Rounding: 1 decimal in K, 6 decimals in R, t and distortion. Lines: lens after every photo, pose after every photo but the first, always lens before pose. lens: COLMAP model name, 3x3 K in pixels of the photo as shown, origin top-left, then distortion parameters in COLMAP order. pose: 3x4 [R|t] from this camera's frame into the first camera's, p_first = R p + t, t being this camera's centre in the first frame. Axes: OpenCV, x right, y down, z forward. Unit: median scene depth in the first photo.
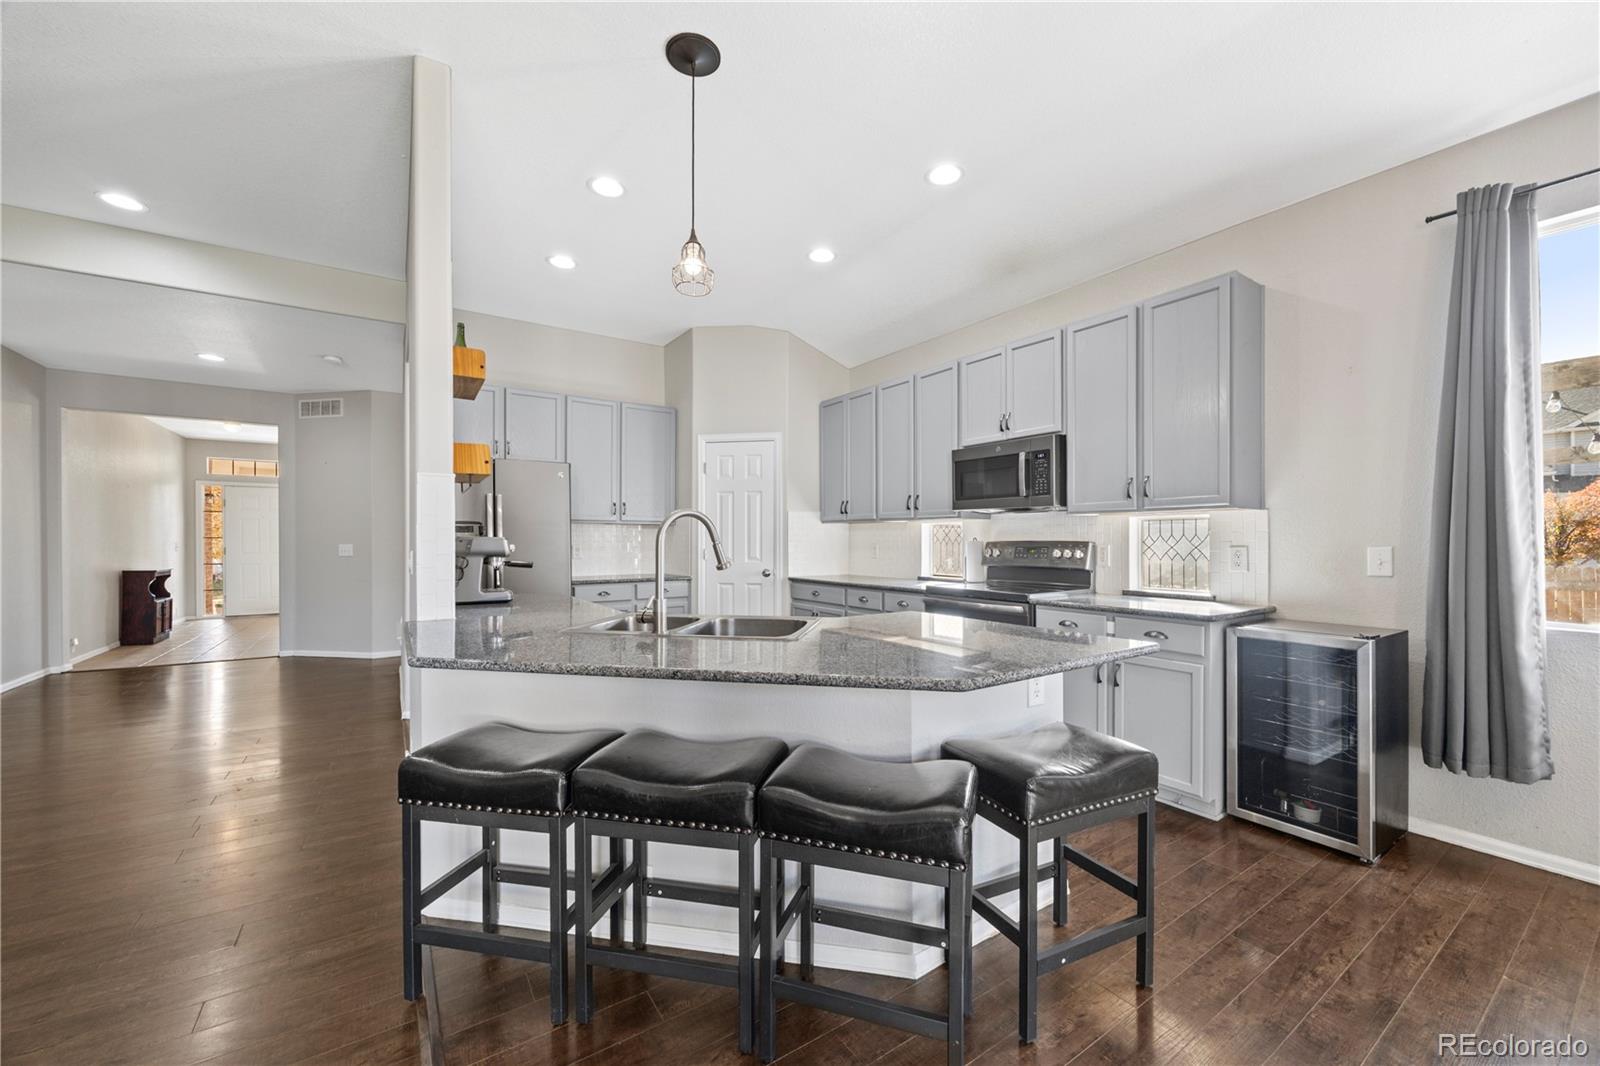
lens RADIAL K [[614.7, 0, 789.3], [0, 614.7, 540.4], [0, 0, 1]] dist [-0.001495, -0.000326]
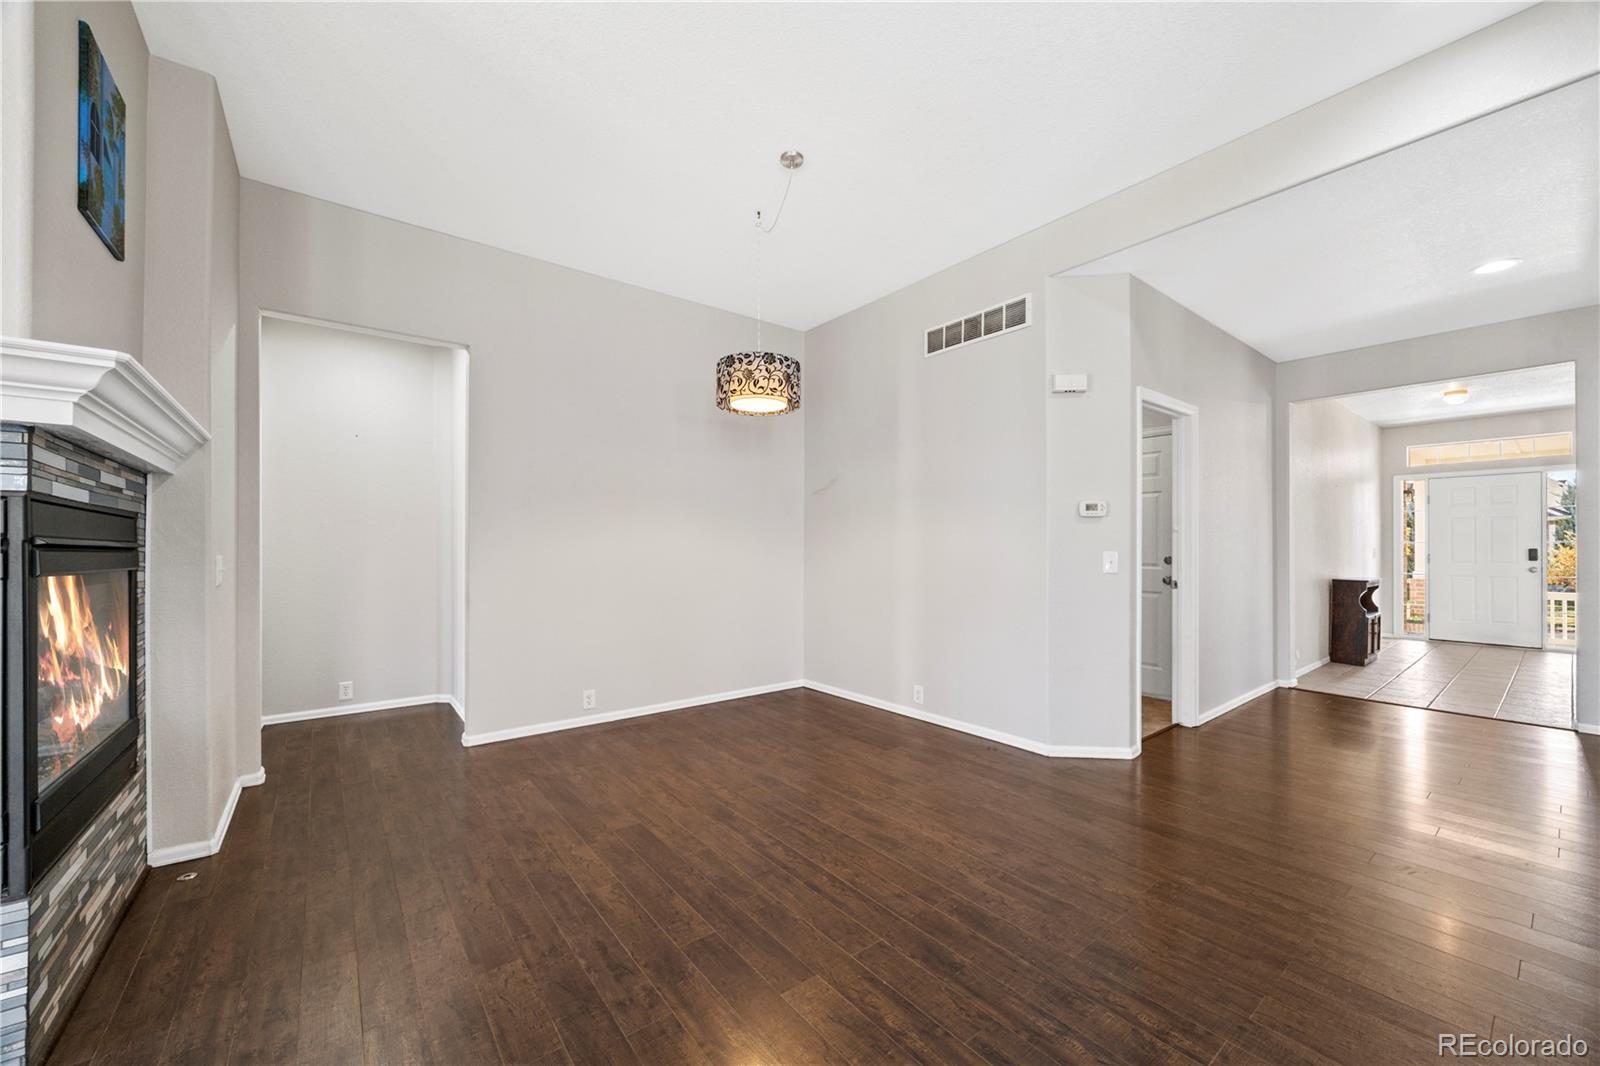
lens RADIAL K [[614.7, 0, 793.0], [0, 614.7, 543.6], [0, 0, 1]] dist [-0.001495, -0.000326]
pose [[0.073756, -0.007193, -0.997250, -0.229002], [0.001547, 0.999974, -0.007098, 0.001984], [0.997275, -0.001019, 0.073766, 0.132415]]
